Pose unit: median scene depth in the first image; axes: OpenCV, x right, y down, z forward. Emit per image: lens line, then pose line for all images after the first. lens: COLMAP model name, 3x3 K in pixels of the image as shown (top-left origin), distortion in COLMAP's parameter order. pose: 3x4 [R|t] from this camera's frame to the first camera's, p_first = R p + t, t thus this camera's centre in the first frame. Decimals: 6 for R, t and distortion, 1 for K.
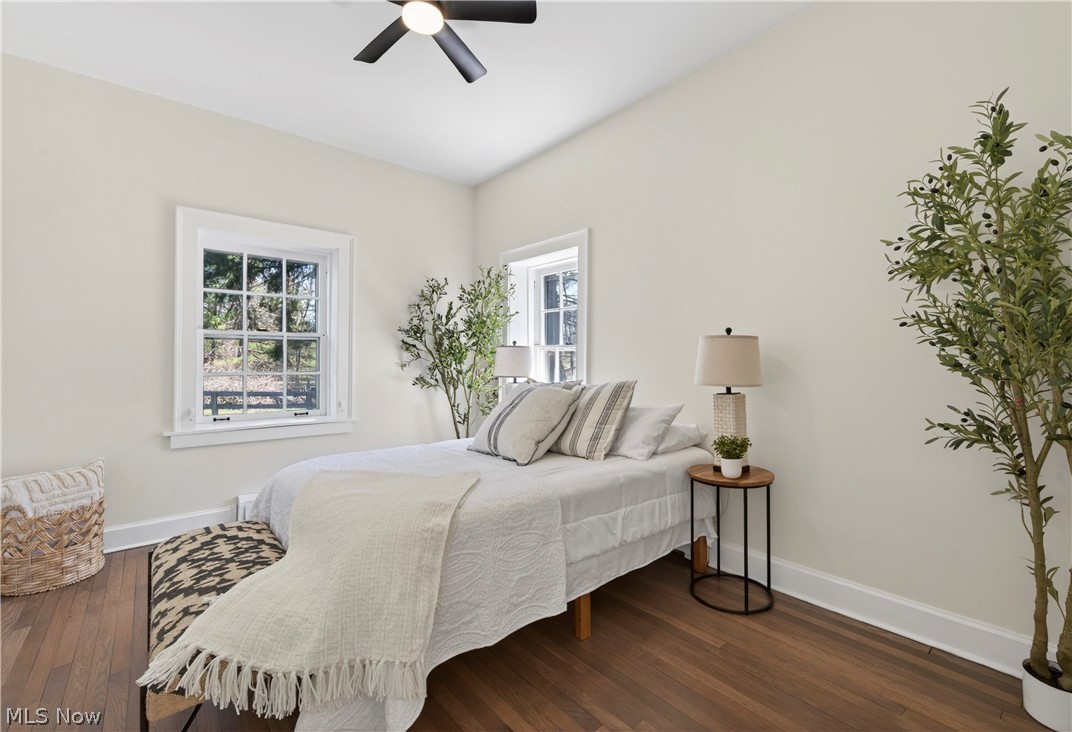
lens RADIAL K [[458.0, 0, 536.9], [0, 458.0, 361.2], [0, 0, 1]] dist [-0.002209, 0.000847]
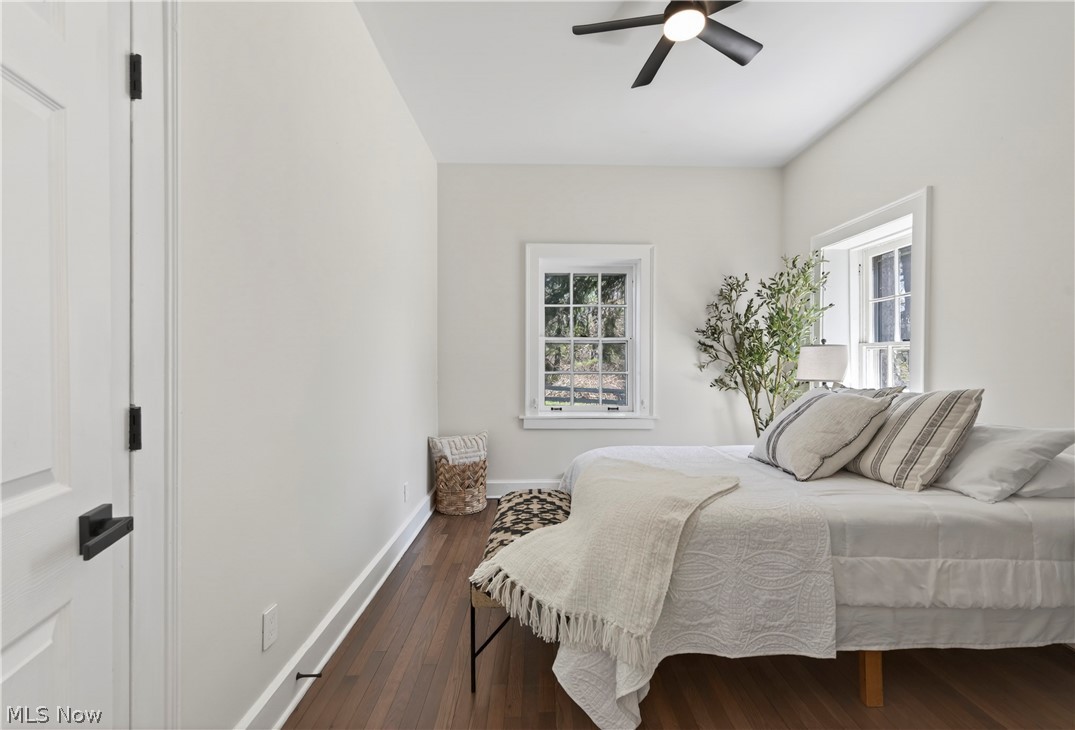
lens RADIAL K [[469.5, 0, 539.6], [0, 469.5, 363.9], [0, 0, 1]] dist [-0.001219, 0.000713]
pose [[0.764865, 0.003249, -0.644182, 0.164269], [-0.001949, 0.999994, 0.002729, 0.001746], [0.644187, -0.000832, 0.764867, -0.008596]]
